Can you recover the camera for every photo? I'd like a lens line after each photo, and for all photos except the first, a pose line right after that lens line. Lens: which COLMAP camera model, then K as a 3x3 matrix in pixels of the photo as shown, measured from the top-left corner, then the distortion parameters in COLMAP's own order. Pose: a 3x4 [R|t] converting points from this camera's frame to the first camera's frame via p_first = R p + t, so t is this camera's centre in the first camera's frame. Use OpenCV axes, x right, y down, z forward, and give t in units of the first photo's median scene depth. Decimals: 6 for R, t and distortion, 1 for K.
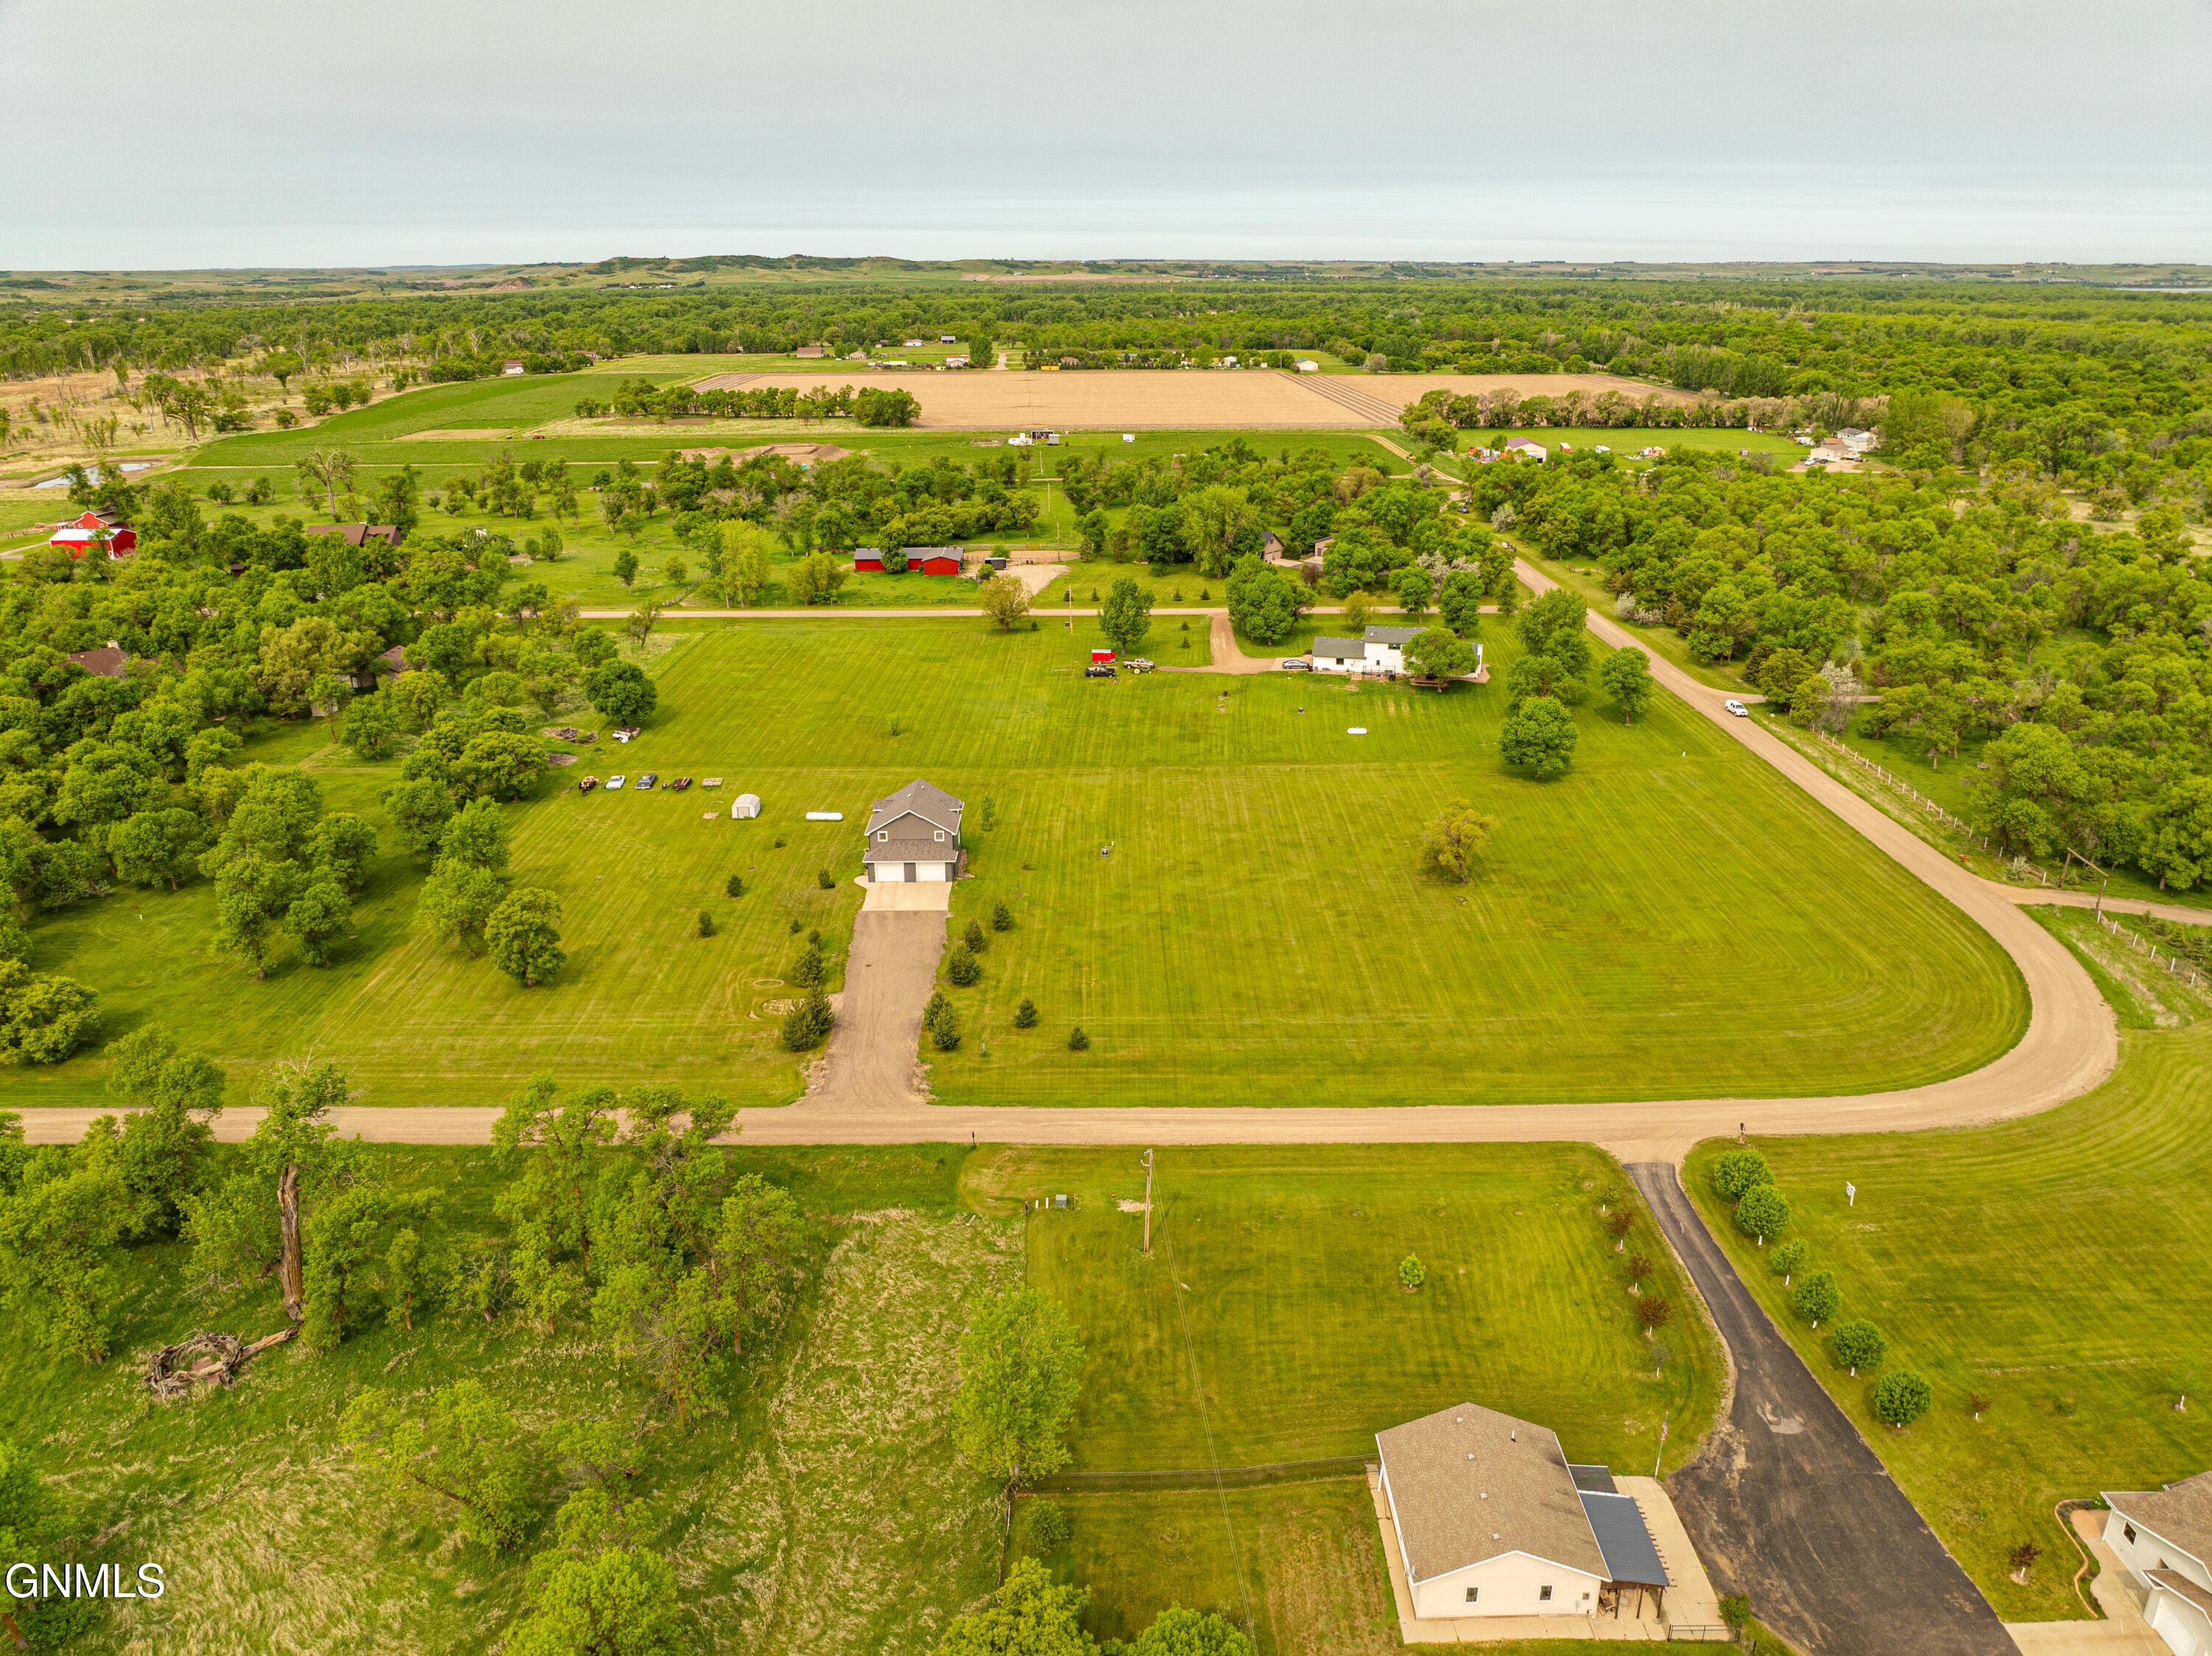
lens RADIAL K [[1553.1, 0, 1112.3], [0, 1553.1, 831.6], [0, 0, 1]] dist [-0.038924, 0.002705]
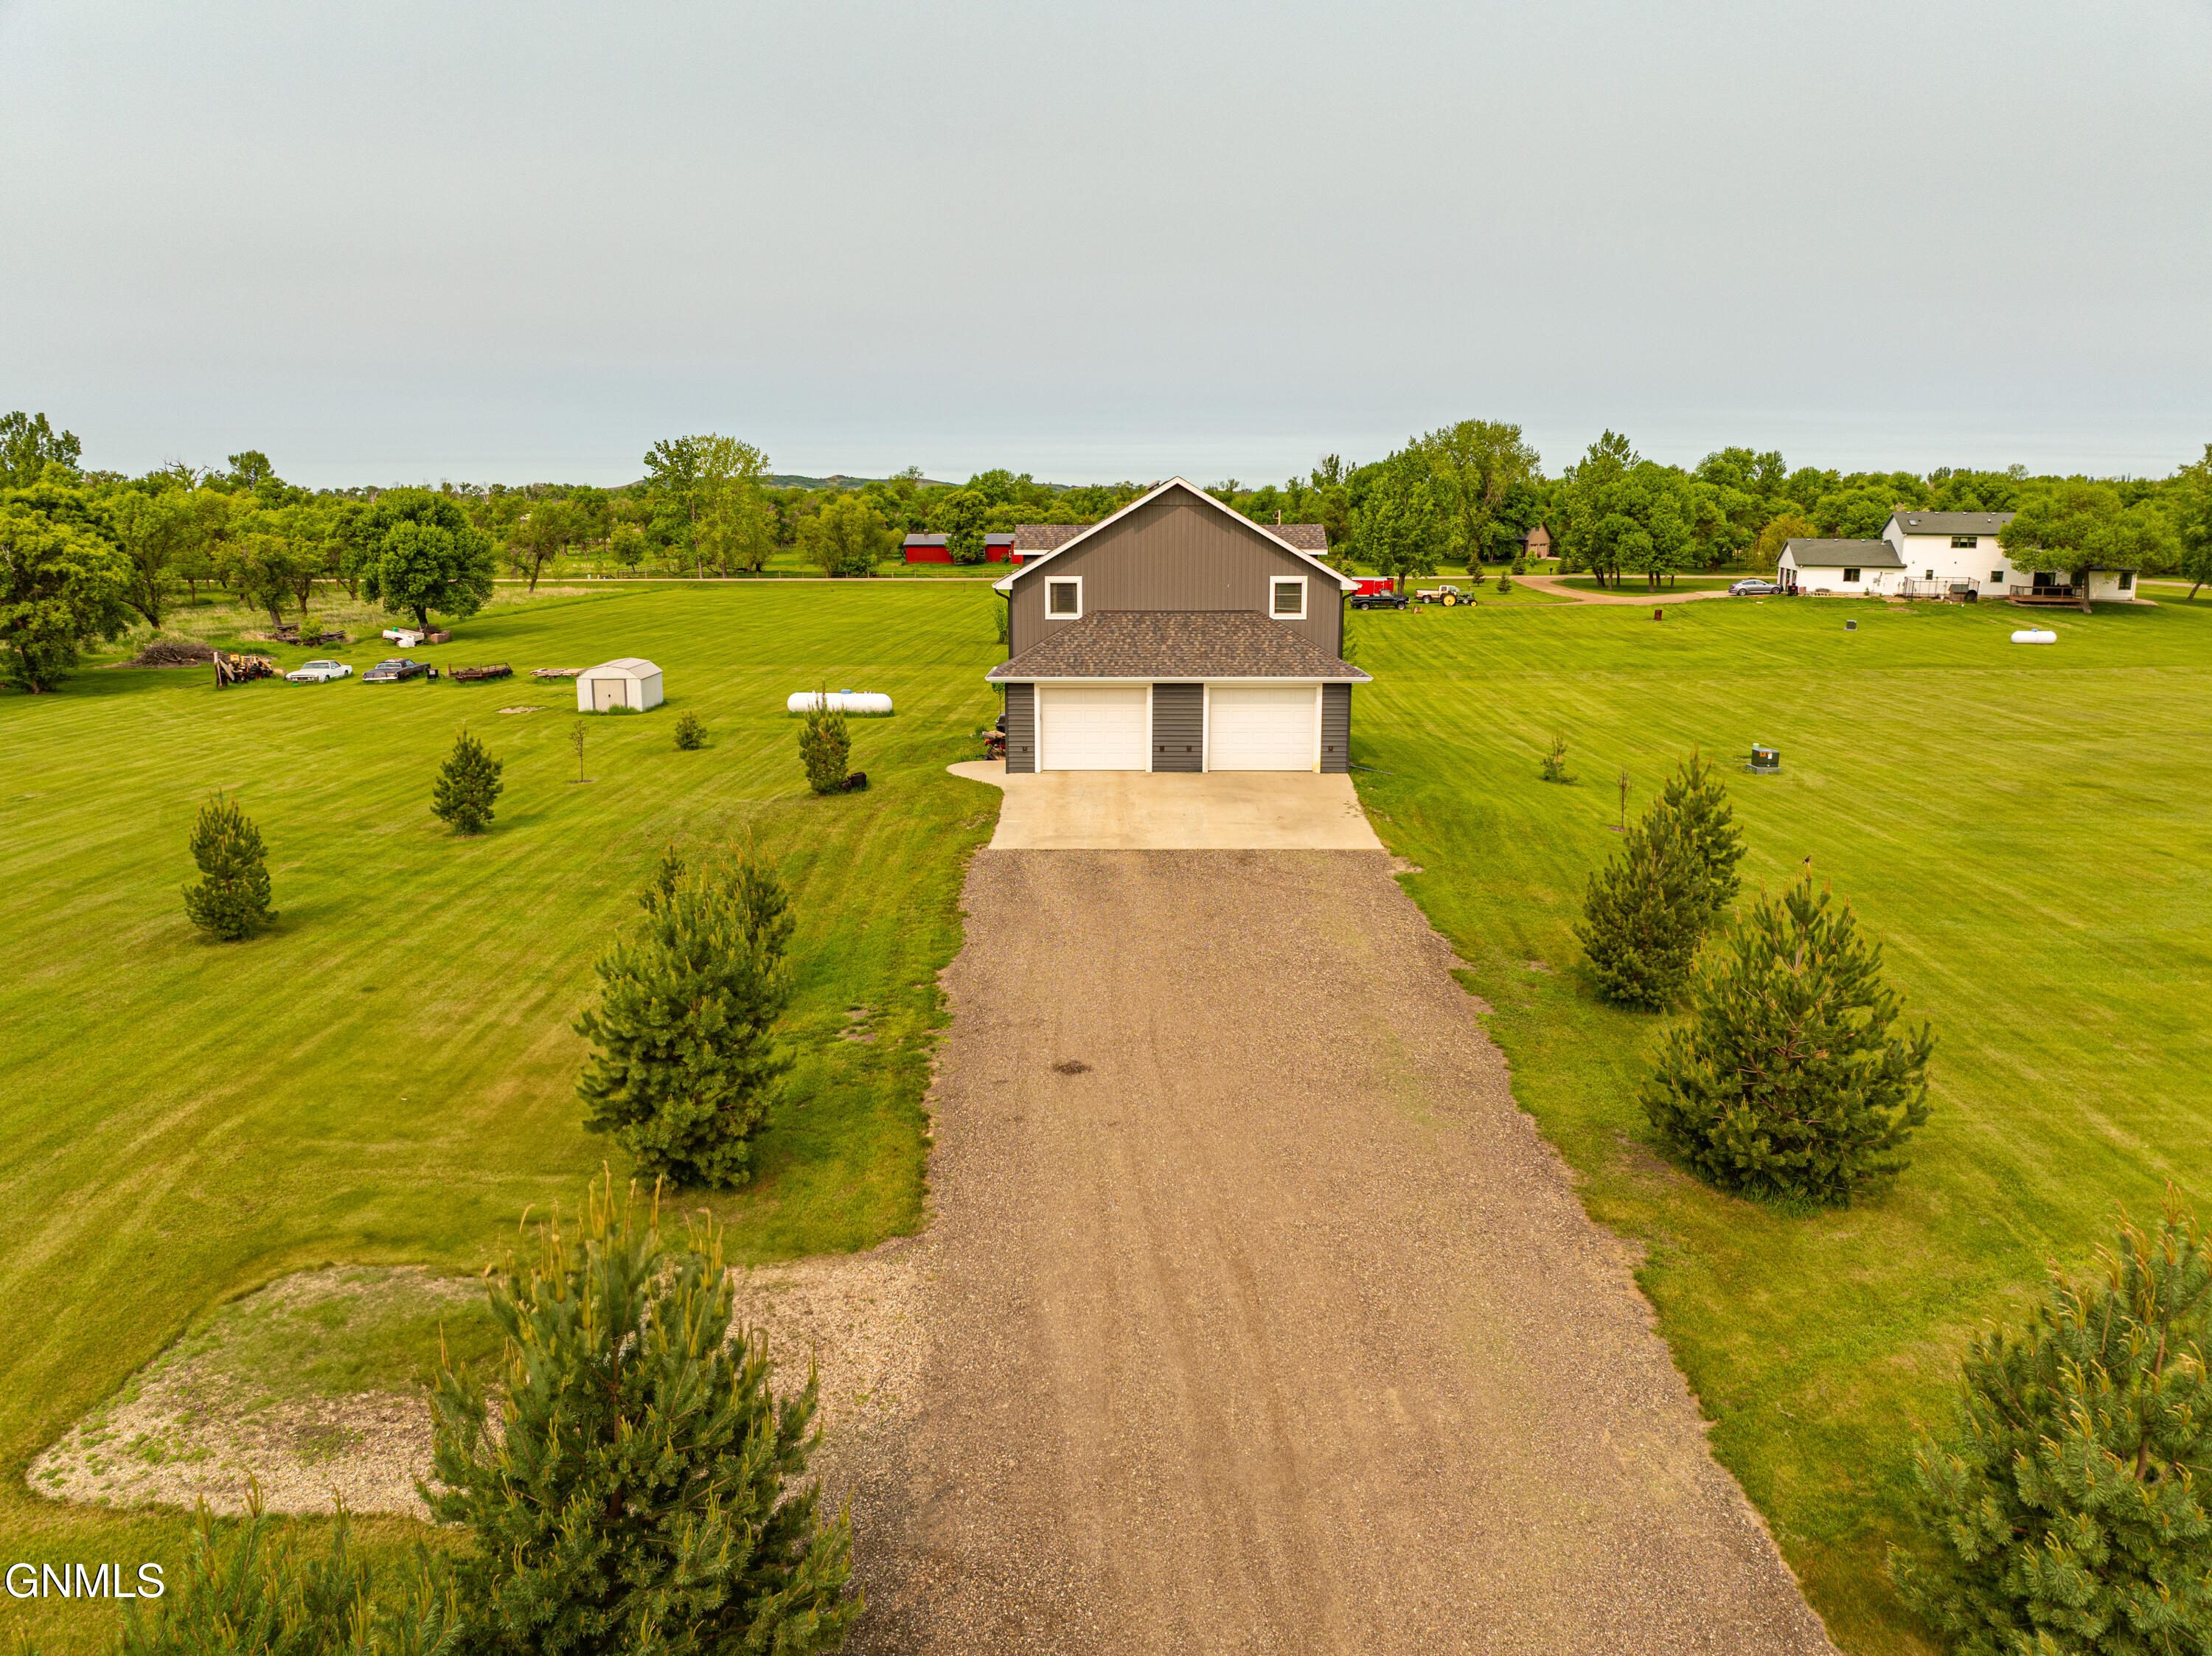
lens RADIAL K [[1555.8, 0, 1106.0], [0, 1555.8, 828.0], [0, 0, 1]] dist [-0.024750, -0.033981]
pose [[0.999746, 0.005400, -0.021899, -0.136209], [-0.008545, 0.989218, -0.146199, 0.077246], [0.020873, 0.146349, 0.989013, 0.759190]]
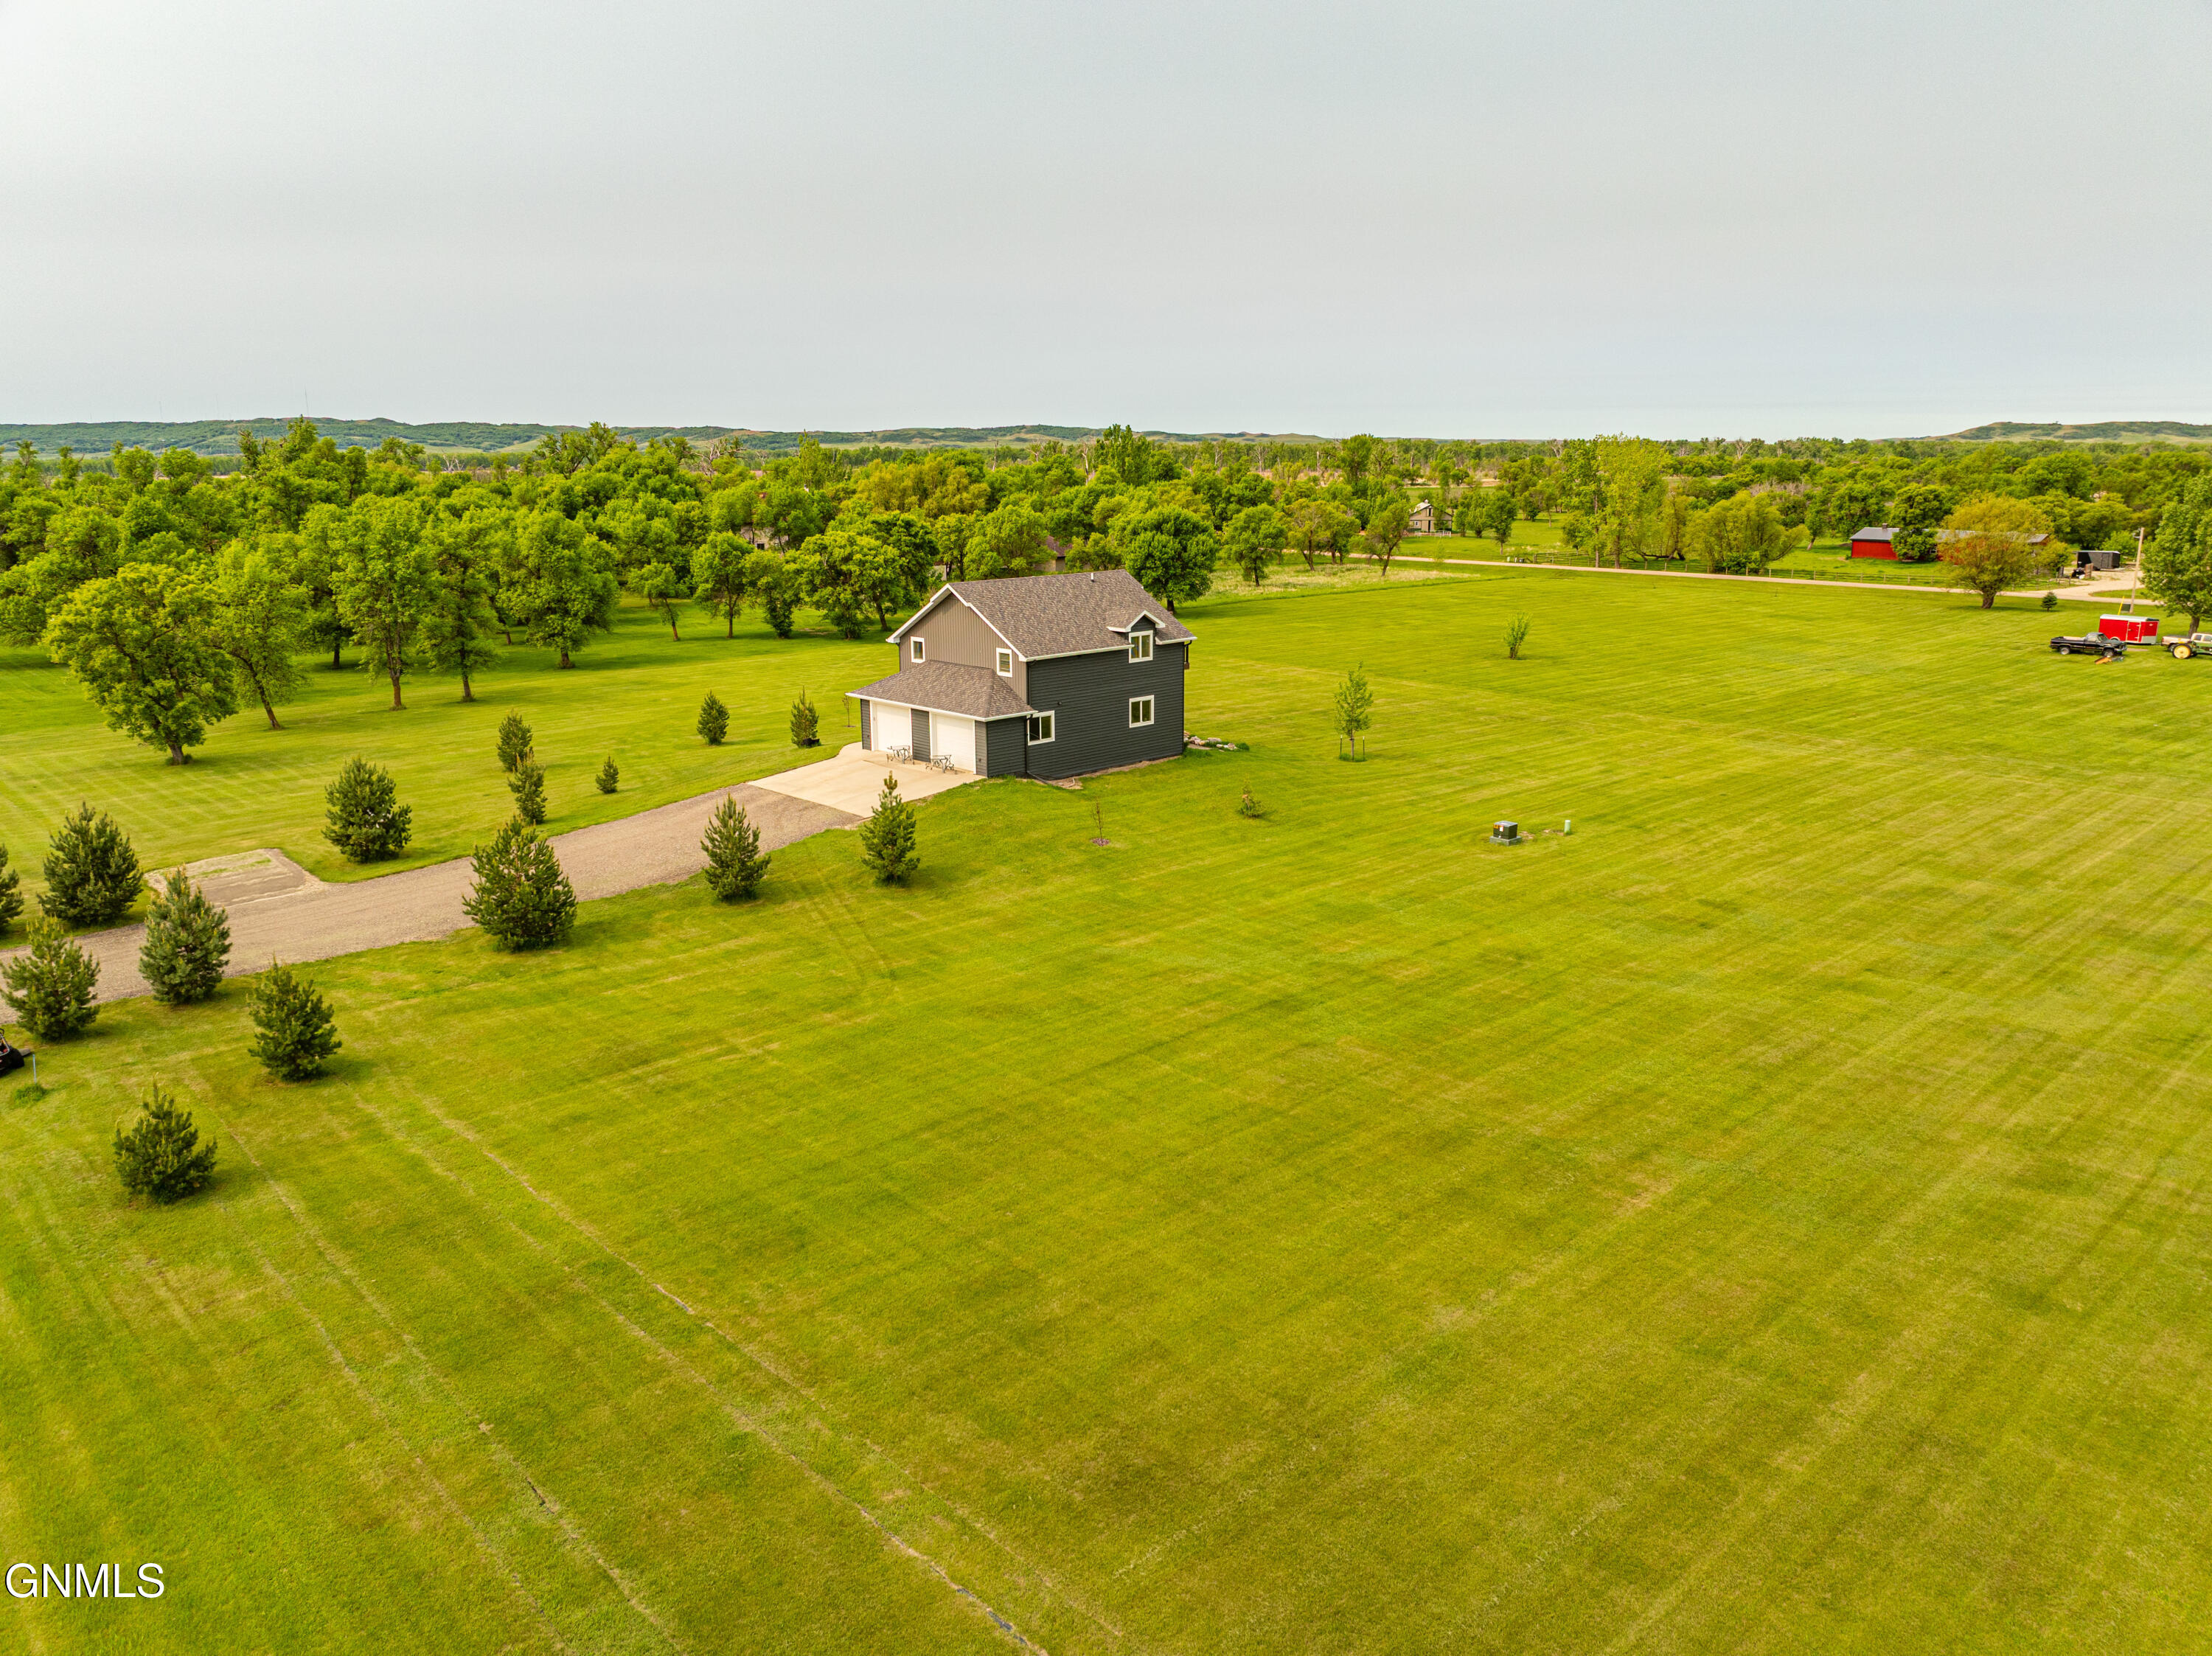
lens RADIAL K [[1543.4, 0, 1103.8], [0, 1543.4, 837.8], [0, 0, 1]] dist [-0.014382, -0.038517]
pose [[0.678624, 0.175380, -0.713240, 0.194841], [-0.249324, 0.968420, 0.000904, 0.039639], [0.690874, 0.177214, 0.700919, 0.752874]]
